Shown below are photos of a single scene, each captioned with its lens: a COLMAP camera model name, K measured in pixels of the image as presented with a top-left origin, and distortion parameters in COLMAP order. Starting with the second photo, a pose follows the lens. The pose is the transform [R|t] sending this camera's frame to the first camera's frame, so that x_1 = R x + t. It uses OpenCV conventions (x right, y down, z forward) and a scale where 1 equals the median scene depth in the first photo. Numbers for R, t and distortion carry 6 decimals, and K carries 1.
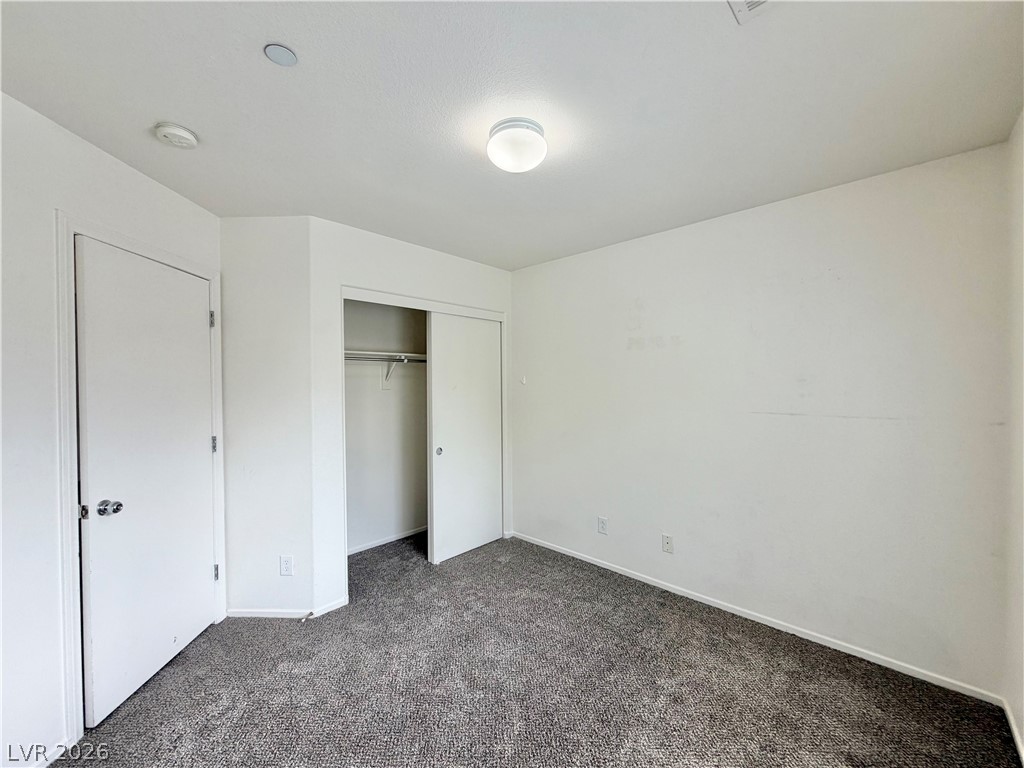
lens RADIAL K [[407.4, 0, 512.4], [0, 407.4, 389.5], [0, 0, 1]] dist [0.000346, 0.000008]
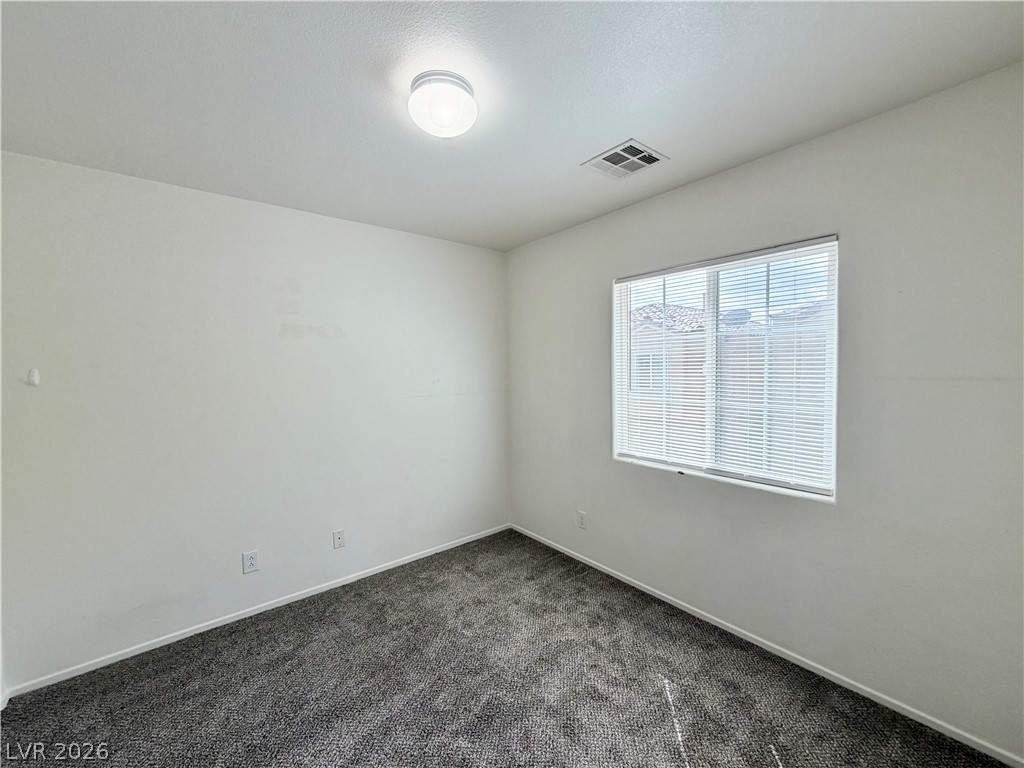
lens RADIAL K [[414.0, 0, 509.1], [0, 414.0, 387.1], [0, 0, 1]] dist [-0.000421, 0.000063]
pose [[0.127066, -0.052095, 0.990525, -0.620995], [0.031329, 0.998332, 0.048487, -0.026548], [-0.991399, 0.024871, 0.128486, 0.527744]]
